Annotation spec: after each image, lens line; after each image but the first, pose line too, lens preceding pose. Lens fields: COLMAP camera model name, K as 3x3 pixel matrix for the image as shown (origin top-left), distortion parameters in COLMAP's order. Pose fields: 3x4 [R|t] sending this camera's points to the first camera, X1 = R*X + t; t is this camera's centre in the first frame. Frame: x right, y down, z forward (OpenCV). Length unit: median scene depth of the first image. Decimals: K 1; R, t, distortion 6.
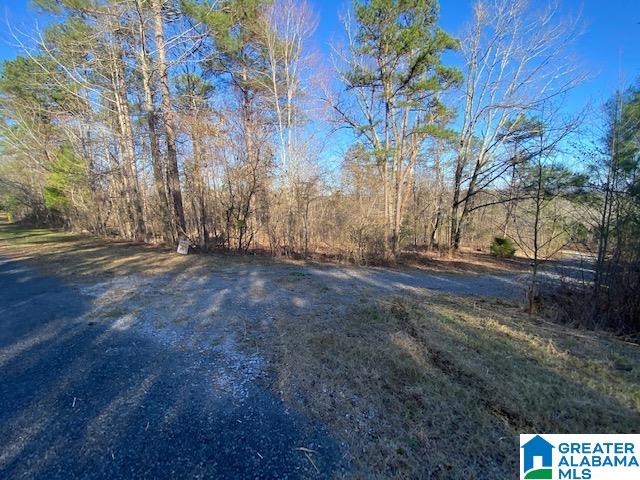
lens RADIAL K [[256.1, 0, 317.7], [0, 256.1, 239.7], [0, 0, 1]] dist [0.022897, -0.022557]
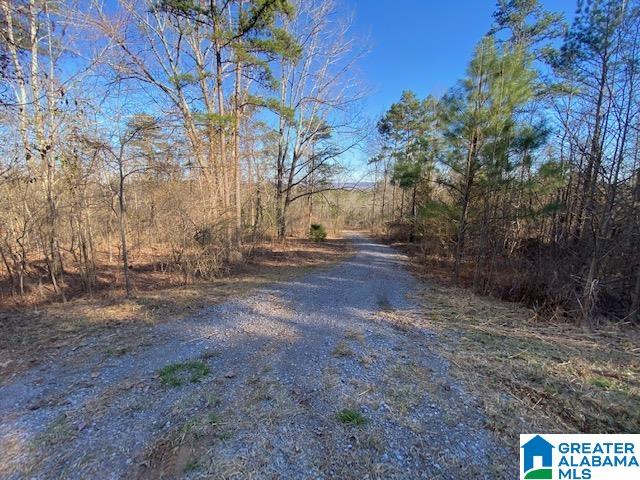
lens RADIAL K [[256.1, 0, 317.7], [0, 256.1, 239.7], [0, 0, 1]] dist [0.022897, -0.022557]
pose [[0.737171, -0.102508, 0.667886, -0.063481], [0.077955, 0.994728, 0.066630, -0.021223], [-0.671195, 0.002947, 0.741275, 0.246736]]
